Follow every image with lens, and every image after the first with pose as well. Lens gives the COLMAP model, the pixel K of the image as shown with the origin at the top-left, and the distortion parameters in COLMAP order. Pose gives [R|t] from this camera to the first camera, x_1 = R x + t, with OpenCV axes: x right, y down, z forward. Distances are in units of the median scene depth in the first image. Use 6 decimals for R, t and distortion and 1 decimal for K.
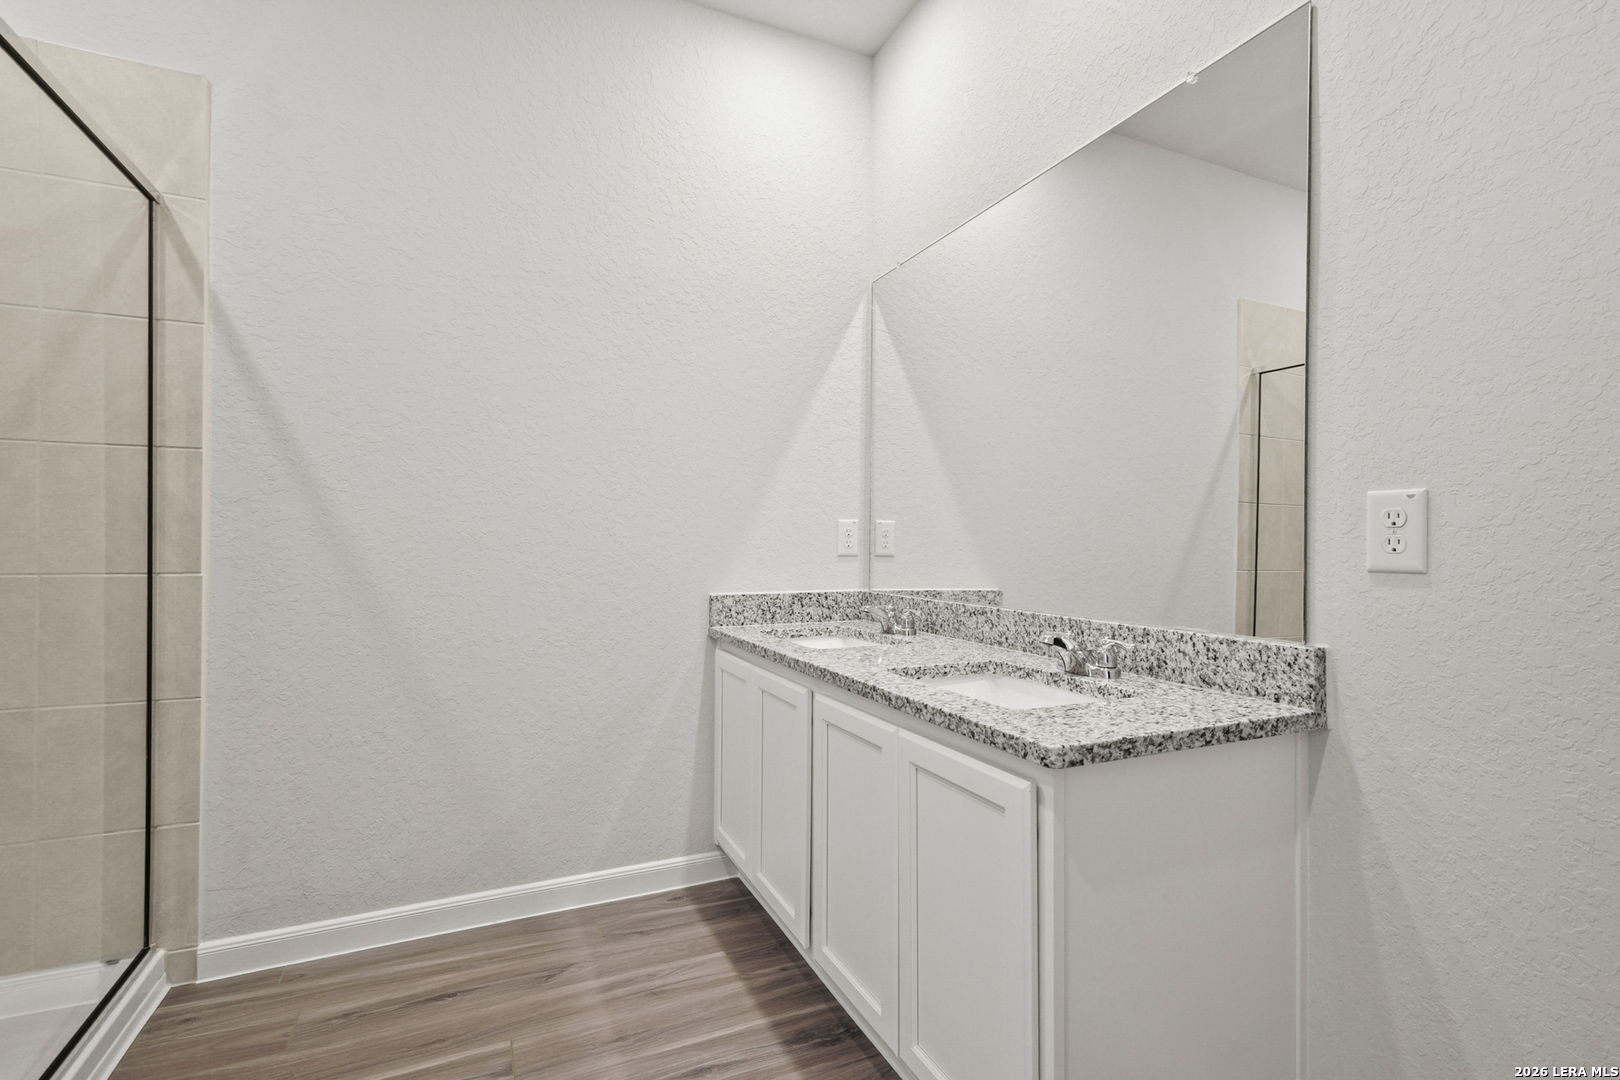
lens RADIAL K [[754.1, 0, 810.0], [0, 754.1, 540.0], [0, 0, 1]] dist [-0.038414, 0.015979]
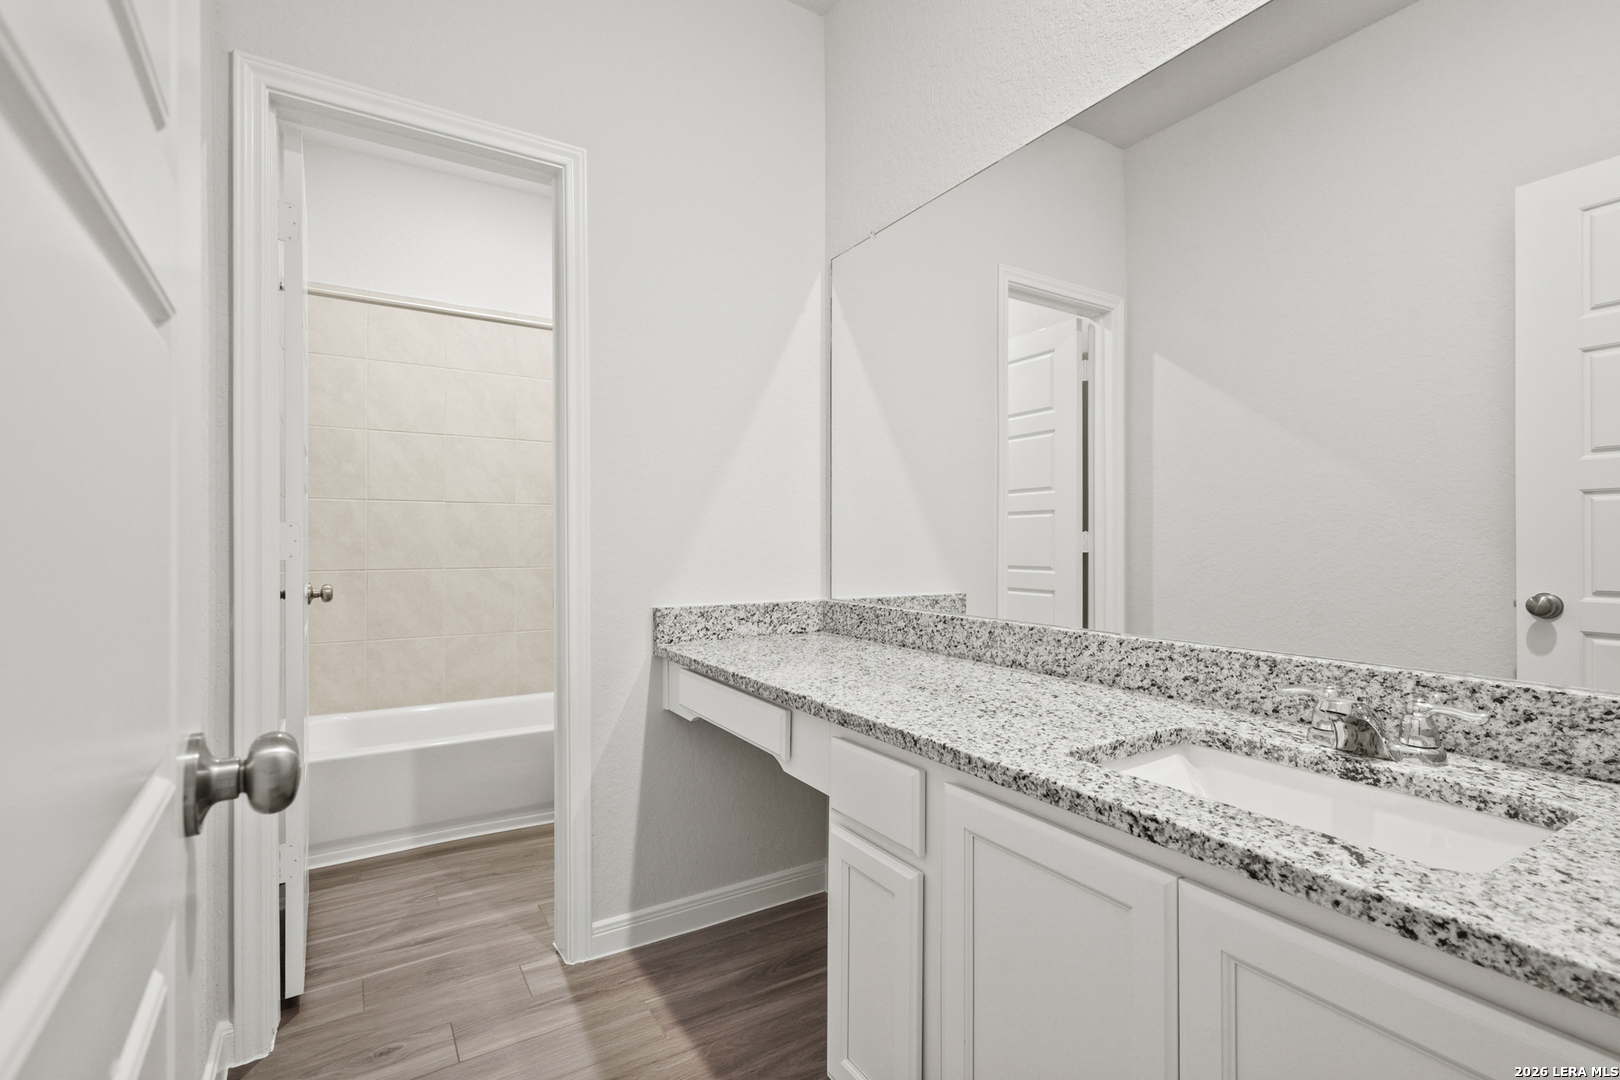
lens RADIAL K [[754.1, 0, 810.0], [0, 754.1, 540.0], [0, 0, 1]] dist [-0.038414, 0.015979]
pose [[0.993266, 0.005738, 0.115717, -0.082655], [-0.005519, 0.999982, -0.002213, -0.003046], [-0.115727, 0.001559, 0.993280, 0.168114]]
